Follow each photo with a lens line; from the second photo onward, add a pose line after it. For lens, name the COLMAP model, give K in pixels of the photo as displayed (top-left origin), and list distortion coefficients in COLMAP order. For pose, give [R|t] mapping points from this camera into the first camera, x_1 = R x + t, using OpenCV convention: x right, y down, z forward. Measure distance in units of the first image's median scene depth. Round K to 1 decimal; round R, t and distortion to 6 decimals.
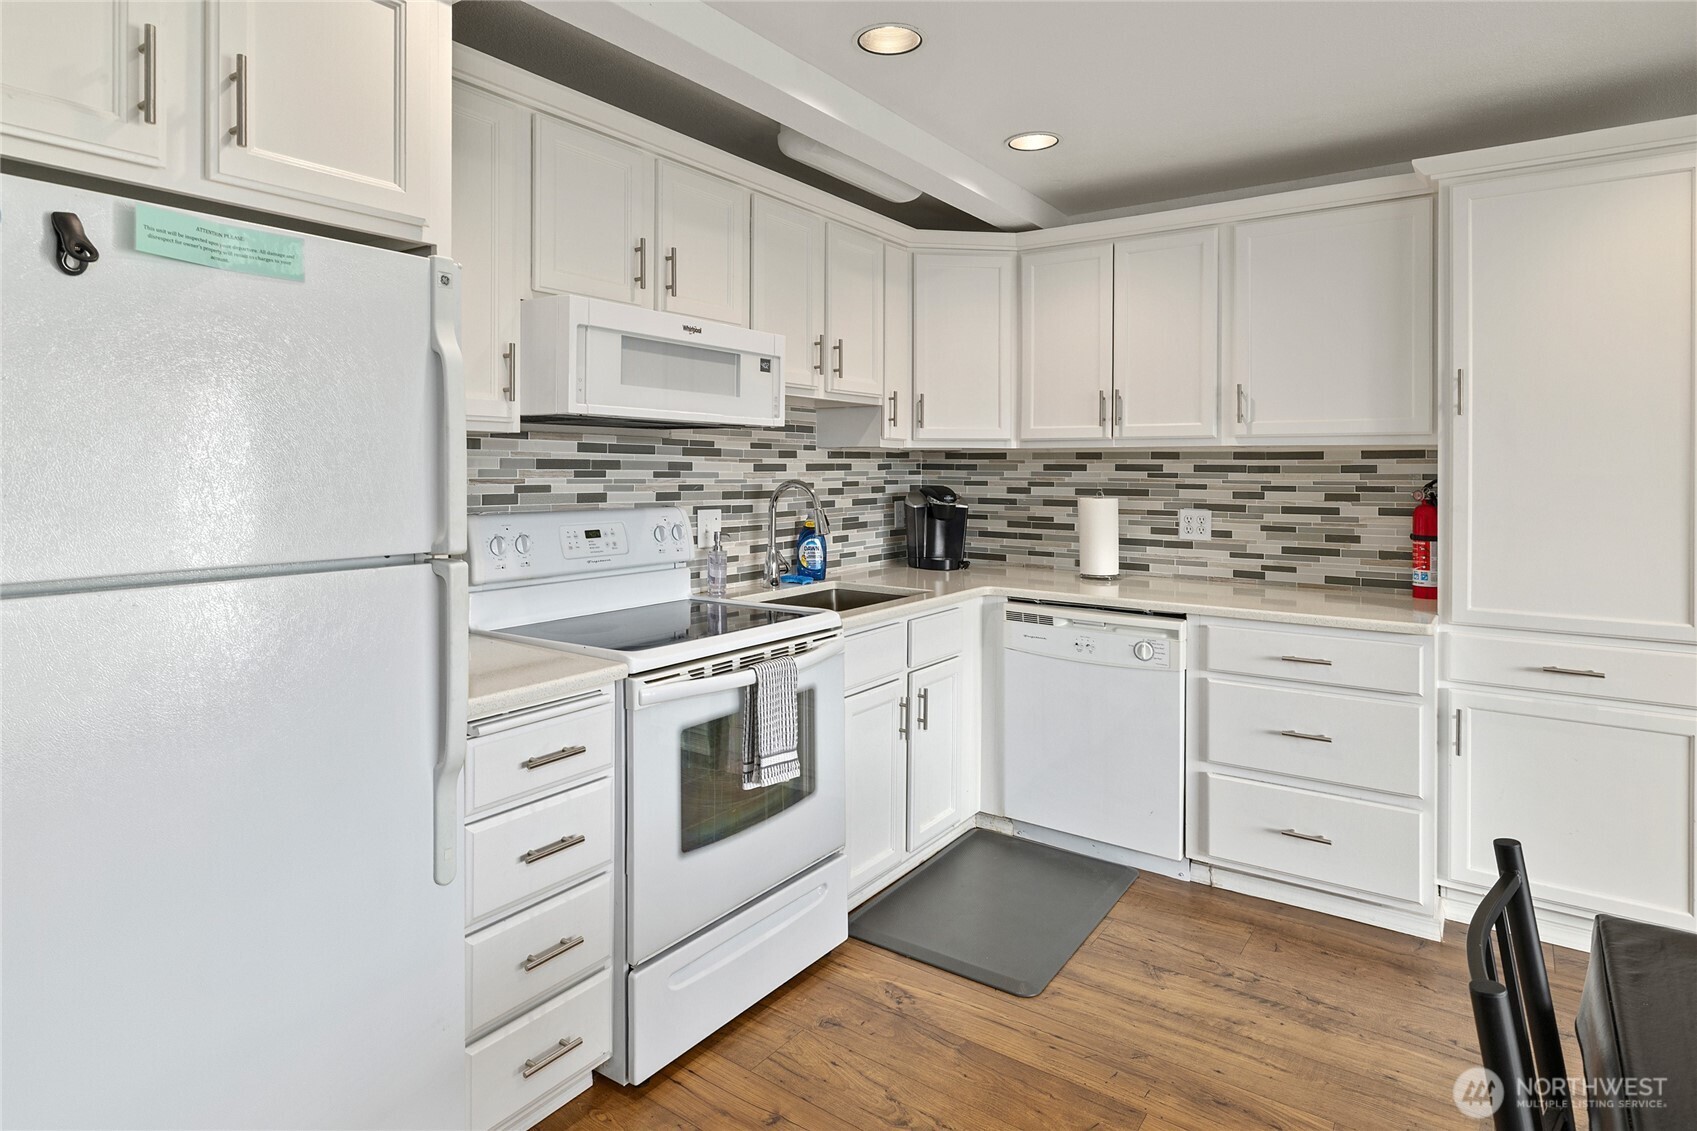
lens RADIAL K [[945.1, 0, 699.8], [0, 945.1, 464.5], [0, 0, 1]] dist [-0.001198, -0.000826]
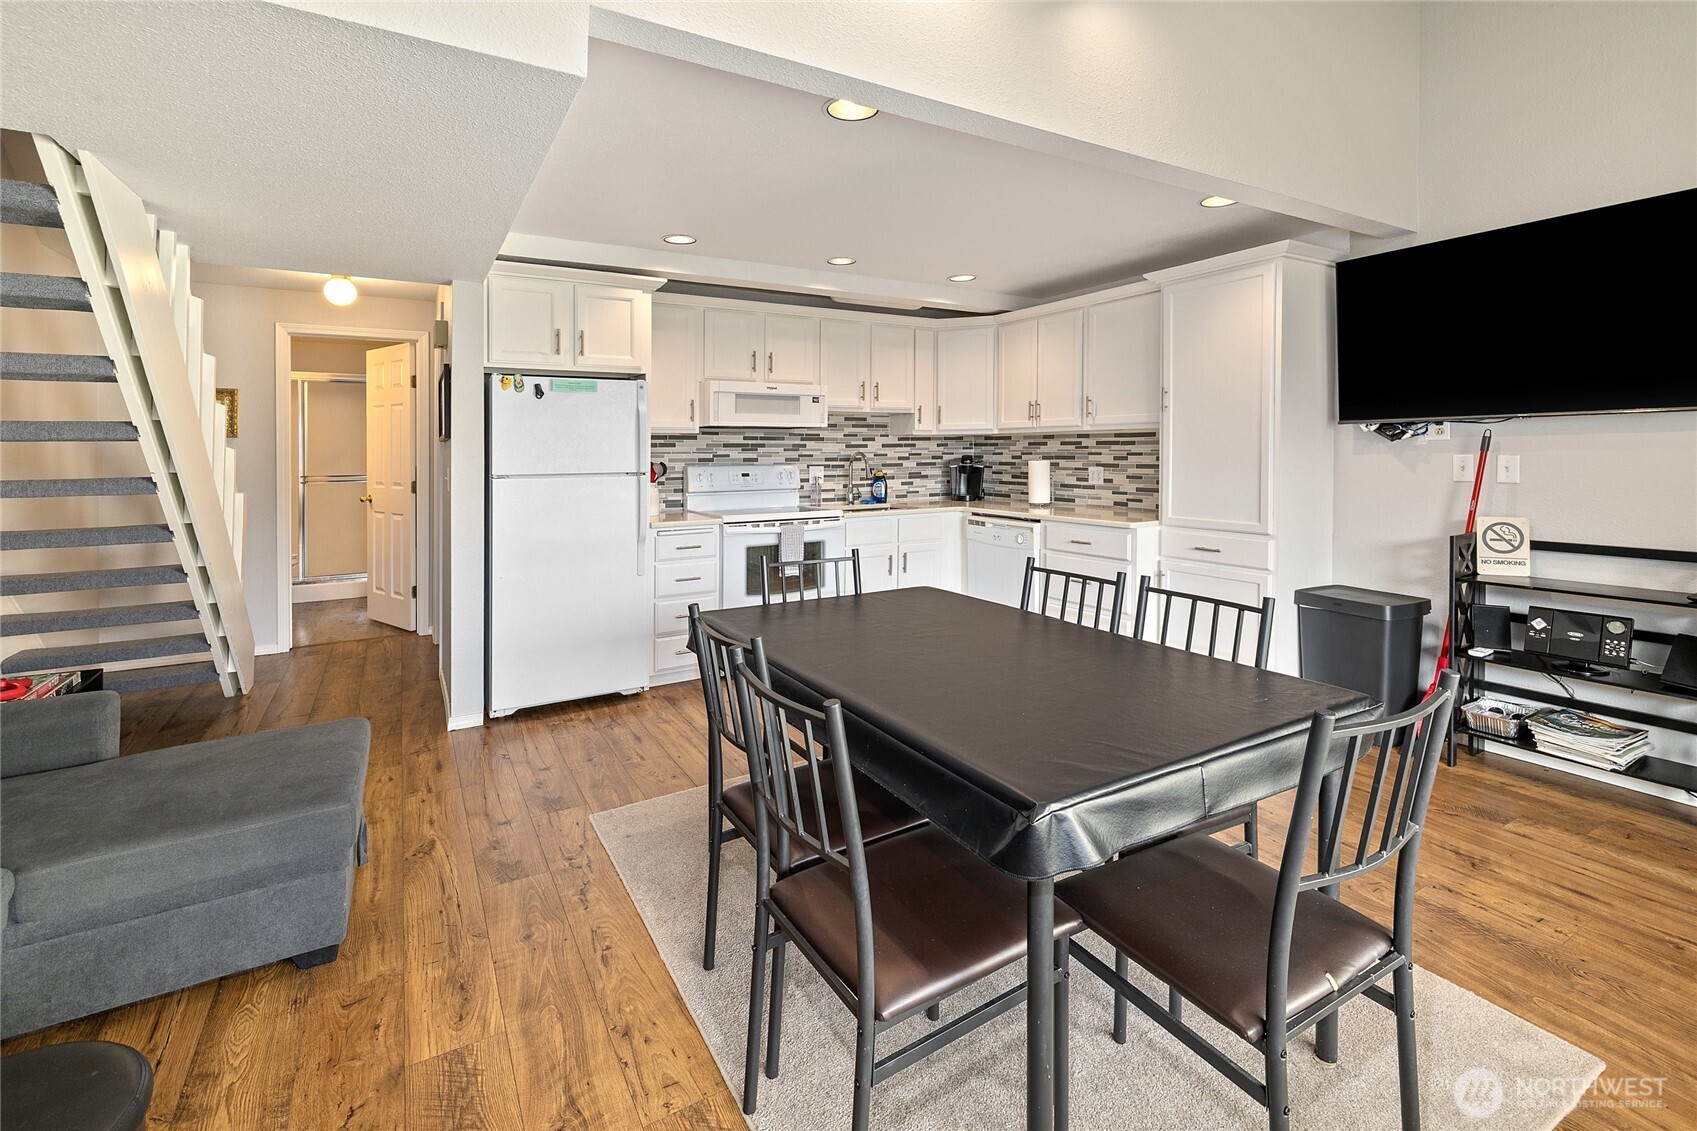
lens RADIAL K [[734.8, 0, 707.5], [0, 734.8, 460.1], [0, 0, 1]] dist [-0.000682, 0.000033]
pose [[0.883545, -0.004852, -0.468321, 0.545868], [0.011366, 0.999874, 0.011084, 0.012778], [0.468208, -0.015116, 0.883489, -0.547147]]
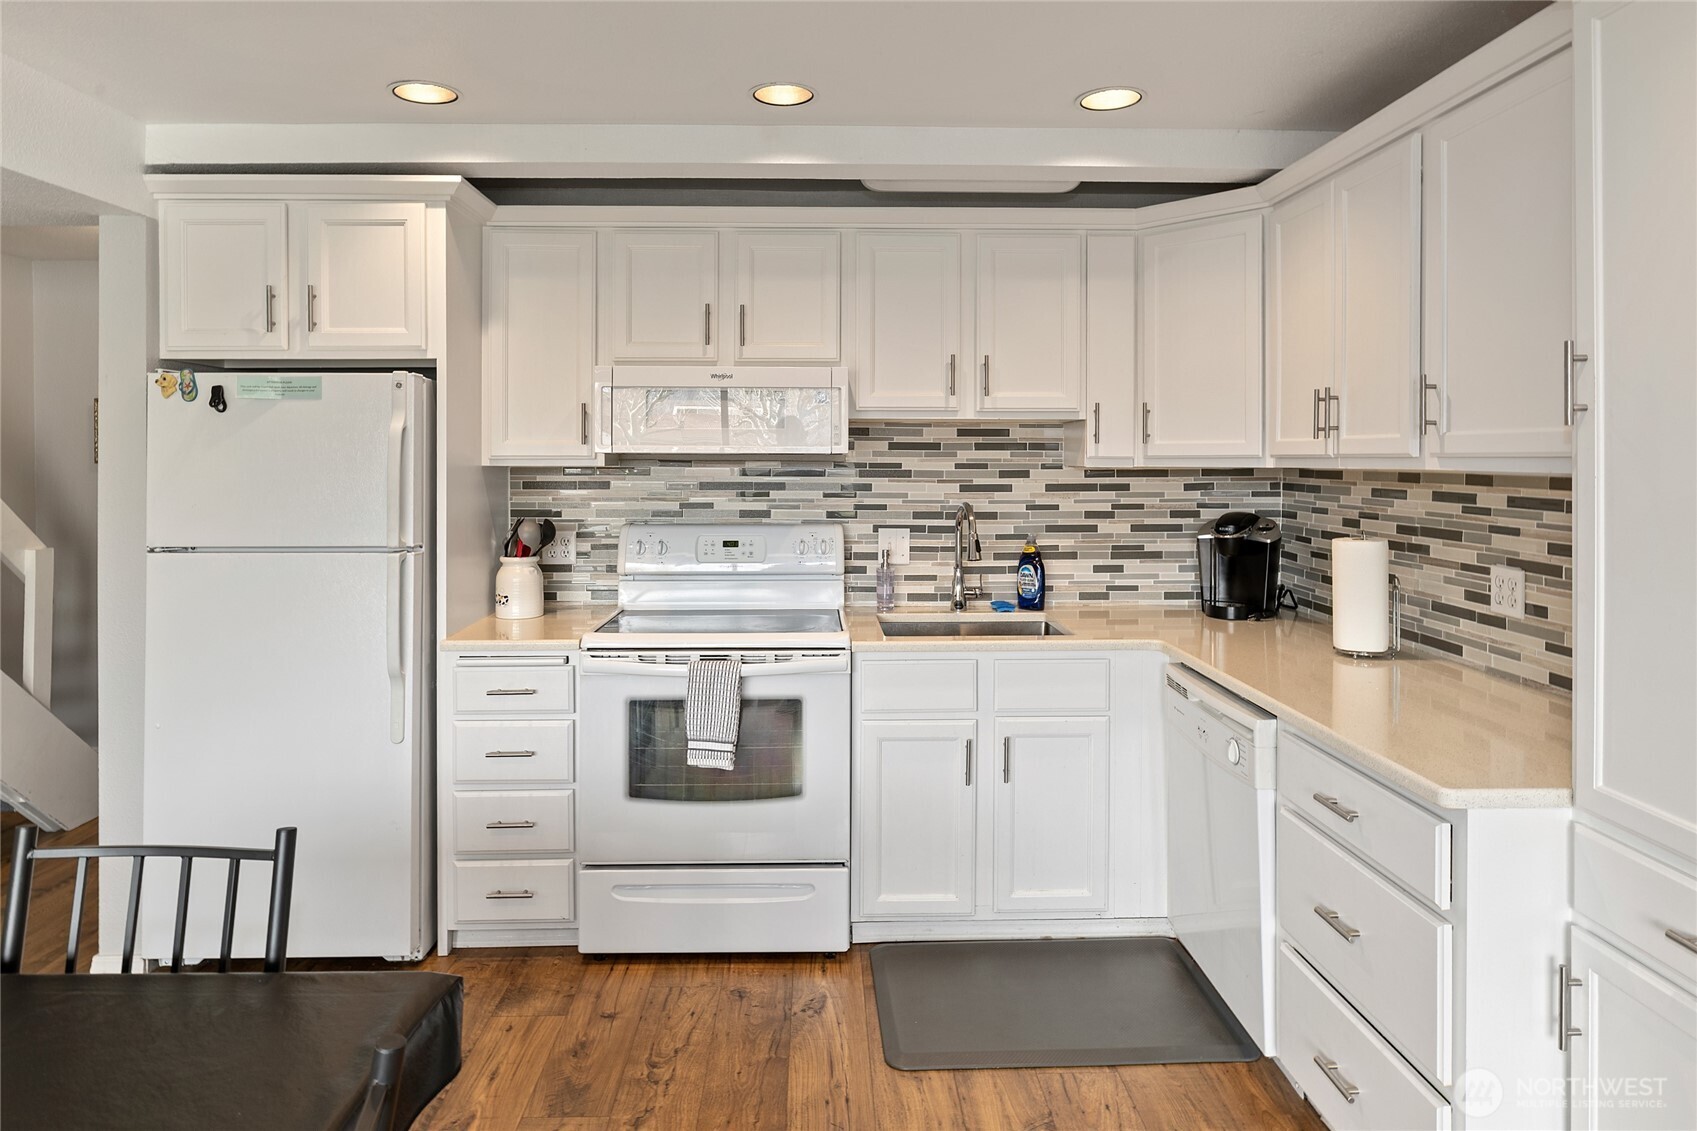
lens RADIAL K [[964.3, 0, 805.9], [0, 964.3, 455.6], [0, 0, 1]] dist [-0.000795, -0.000866]
pose [[0.625809, -0.008067, -0.779935, 0.760663], [0.007998, 0.999960, -0.003926, -0.028912], [0.779935, -0.003781, 0.625849, 0.244530]]
